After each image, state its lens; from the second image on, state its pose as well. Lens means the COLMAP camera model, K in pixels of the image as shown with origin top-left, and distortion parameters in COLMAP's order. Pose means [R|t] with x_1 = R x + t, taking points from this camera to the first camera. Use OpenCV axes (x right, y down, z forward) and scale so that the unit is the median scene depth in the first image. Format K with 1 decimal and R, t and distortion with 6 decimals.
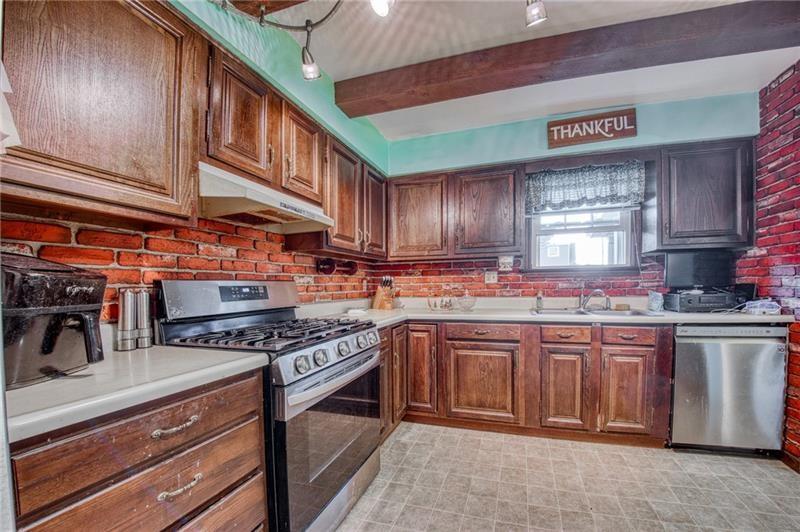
lens RADIAL K [[292.1, 0, 400.4], [0, 292.1, 281.2], [0, 0, 1]] dist [0.000952, 0.000093]
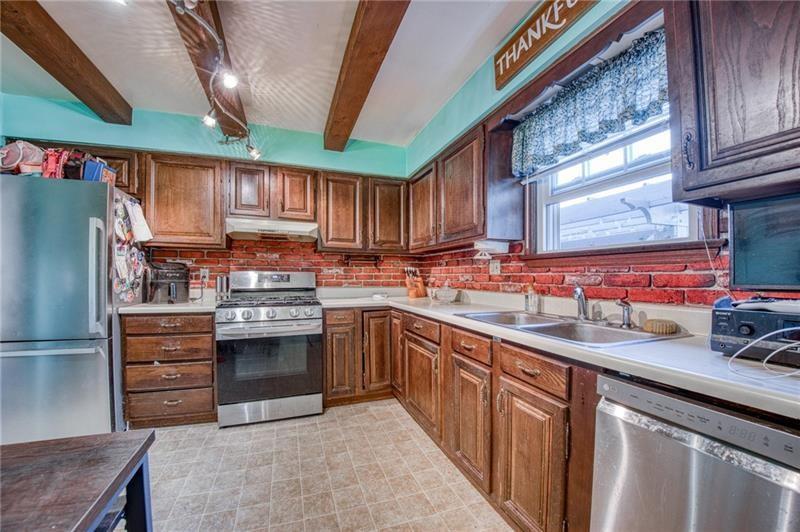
lens RADIAL K [[277.2, 0, 400.0], [0, 277.2, 266.0], [0, 0, 1]] dist [-0.001229, -0.000128]
pose [[0.608412, -0.012291, -0.793526, 0.949975], [0.000234, 0.999883, -0.015308, -0.006980], [0.793621, 0.009128, 0.608344, 0.411130]]
